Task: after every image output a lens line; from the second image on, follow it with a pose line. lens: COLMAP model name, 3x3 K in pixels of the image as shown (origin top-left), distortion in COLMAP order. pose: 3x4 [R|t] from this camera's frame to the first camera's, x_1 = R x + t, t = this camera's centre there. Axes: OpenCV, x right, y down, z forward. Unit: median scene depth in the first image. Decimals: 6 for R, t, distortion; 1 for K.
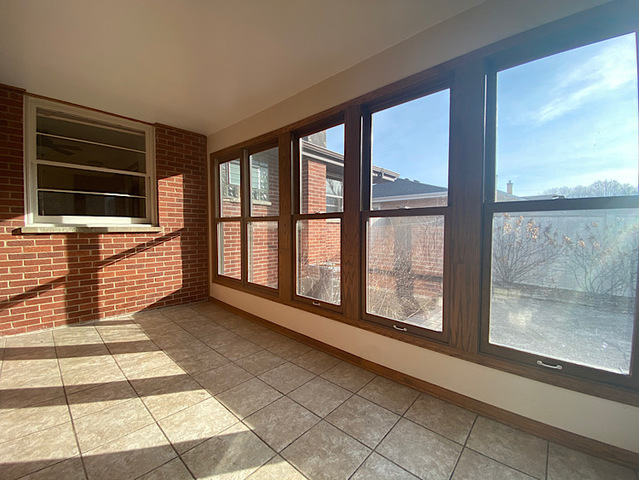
lens RADIAL K [[262.2, 0, 317.3], [0, 262.2, 233.7], [0, 0, 1]] dist [-0.001656, -0.003488]
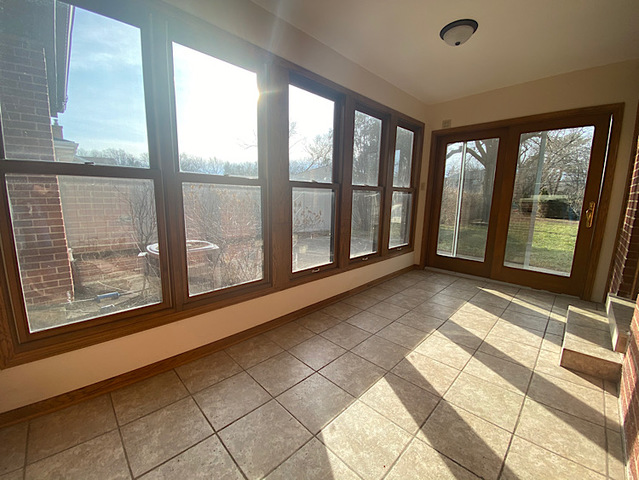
lens RADIAL K [[262.2, 0, 314.6], [0, 262.2, 241.4], [0, 0, 1]] dist [-0.001656, -0.003488]
pose [[0.068408, -0.166801, 0.983615, -1.446587], [0.018589, 0.985966, 0.165907, -0.028824], [-0.997484, 0.006935, 0.070549, 1.334148]]
